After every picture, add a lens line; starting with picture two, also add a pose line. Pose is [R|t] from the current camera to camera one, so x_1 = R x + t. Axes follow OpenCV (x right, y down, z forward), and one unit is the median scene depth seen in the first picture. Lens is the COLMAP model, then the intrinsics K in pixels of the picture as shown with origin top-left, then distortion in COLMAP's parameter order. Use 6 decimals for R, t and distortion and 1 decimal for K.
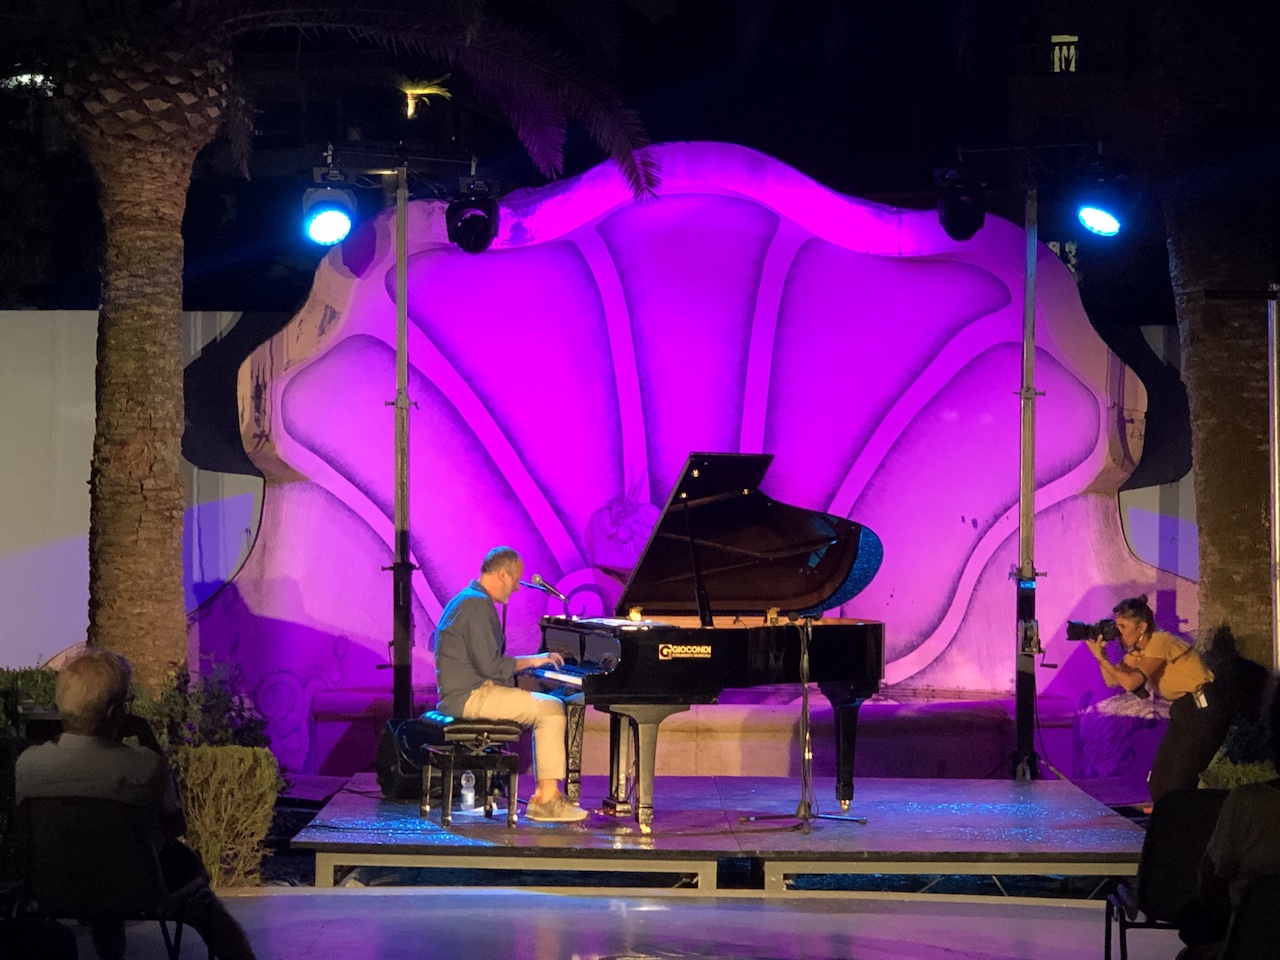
lens RADIAL K [[2917.2, 0, 640.0], [0, 2917.2, 480.0], [0, 0, 1]] dist [0.021374, 0.459672]
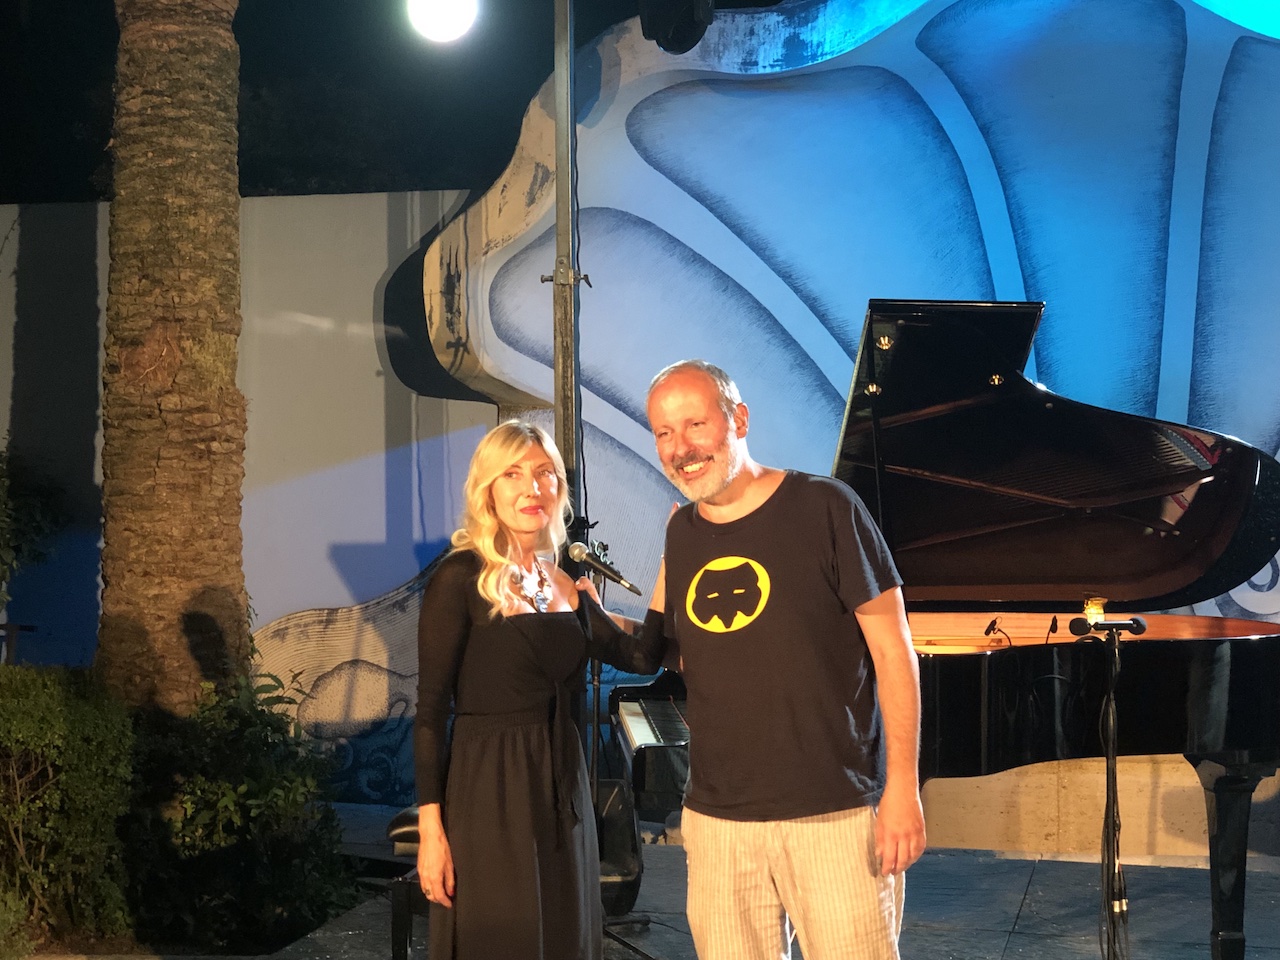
lens RADIAL K [[2267.3, 0, 638.0], [0, 2267.3, 454.0], [0, 0, 1]] dist [-0.053289, 1.698274]
pose [[0.969451, -0.011646, -0.245010, 0.060815], [0.012794, 0.999913, 0.003095, 0.012523], [0.244953, -0.006135, 0.969516, 0.503850]]
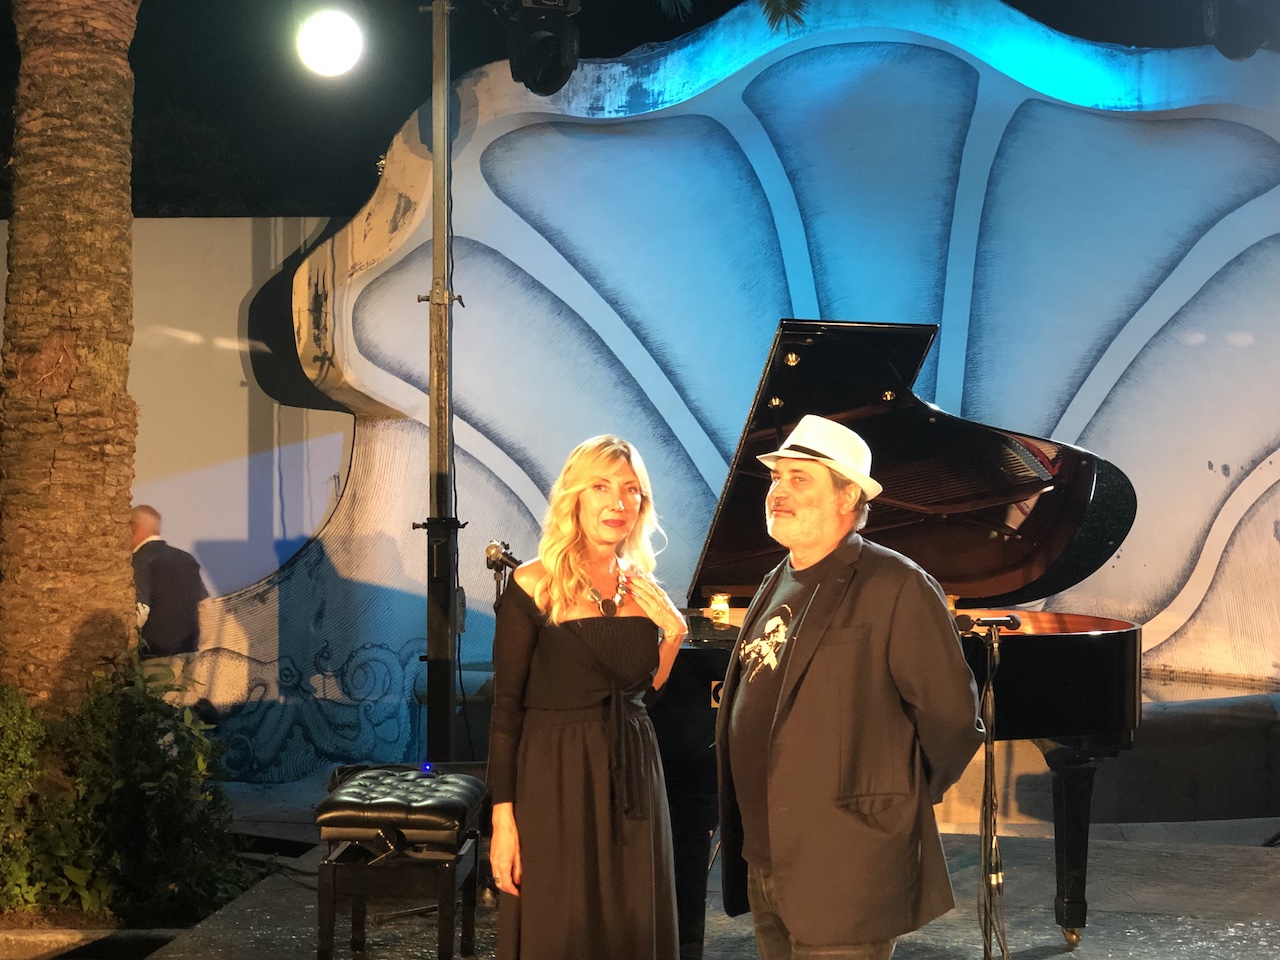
lens RADIAL K [[1973.8, 0, 636.2], [0, 1973.8, 452.9], [0, 0, 1]] dist [0.137022, -0.378094]
pose [[0.990647, -0.001355, -0.136446, 0.033577], [0.001220, 0.999999, -0.001075, 0.012790], [0.136447, 0.000898, 0.990647, 0.521345]]
